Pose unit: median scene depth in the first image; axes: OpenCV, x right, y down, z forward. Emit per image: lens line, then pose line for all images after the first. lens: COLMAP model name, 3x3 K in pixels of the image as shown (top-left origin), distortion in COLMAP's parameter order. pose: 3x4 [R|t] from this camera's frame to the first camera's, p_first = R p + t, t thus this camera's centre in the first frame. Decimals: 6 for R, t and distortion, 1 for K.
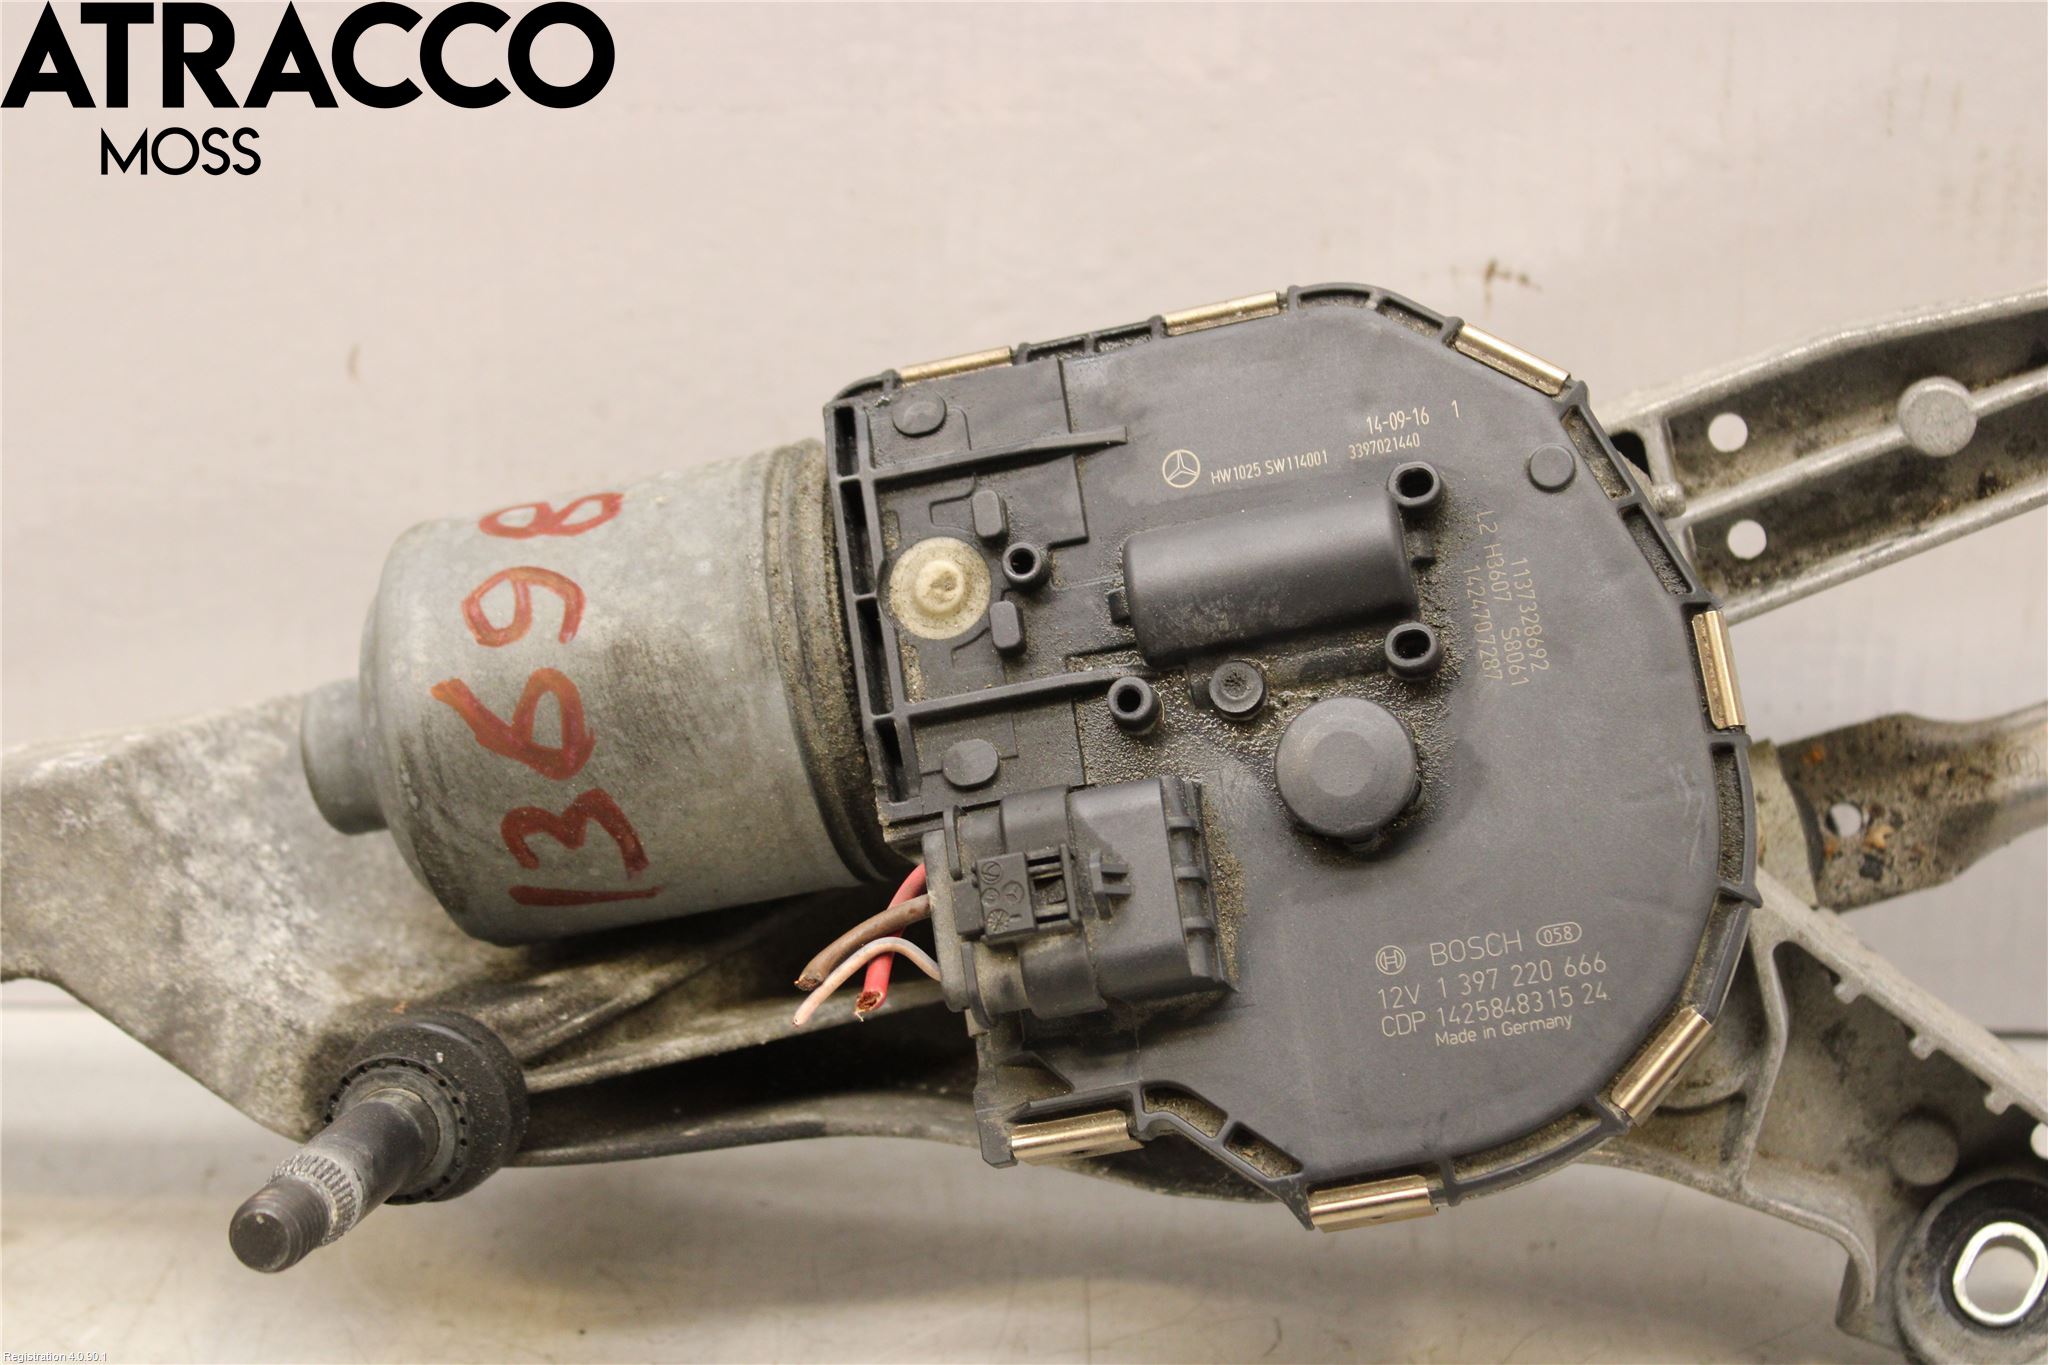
lens RADIAL K [[4202.4, 0, 1024.0], [0, 4202.4, 682.5], [0, 0, 1]] dist [0.030503, 0.078018]
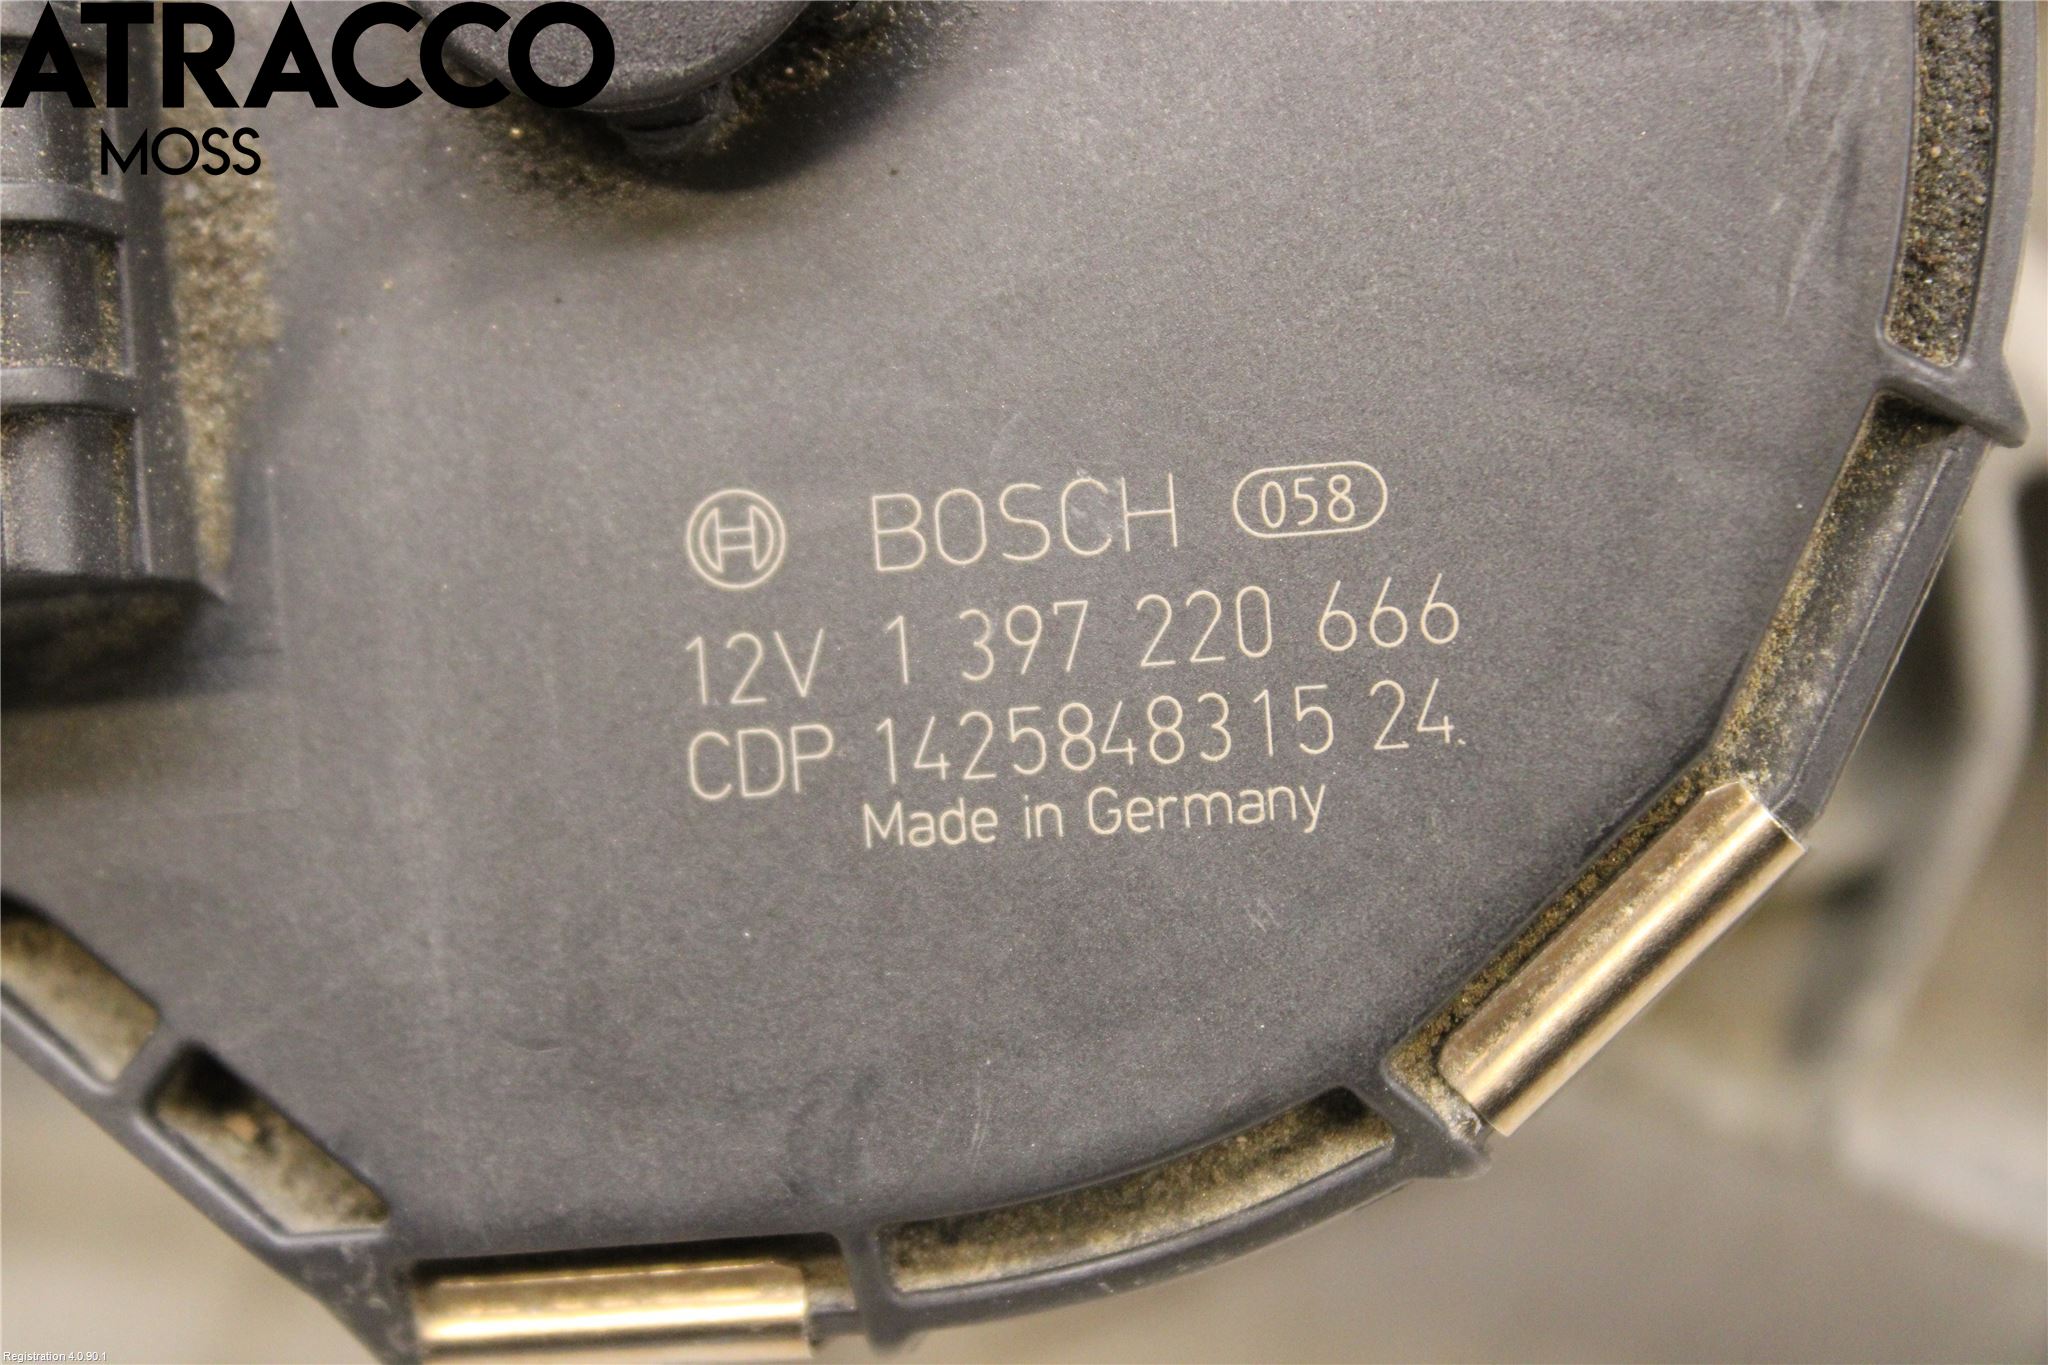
lens RADIAL K [[4491.7, 0, 1024.0], [0, 4491.7, 682.5], [0, 0, 1]] dist [0.068018, 0.359467]
pose [[0.997962, 0.063225, 0.008611, 0.106139], [-0.063397, 0.967150, 0.246173, -0.002684], [0.007237, -0.246218, 0.969188, 0.700377]]
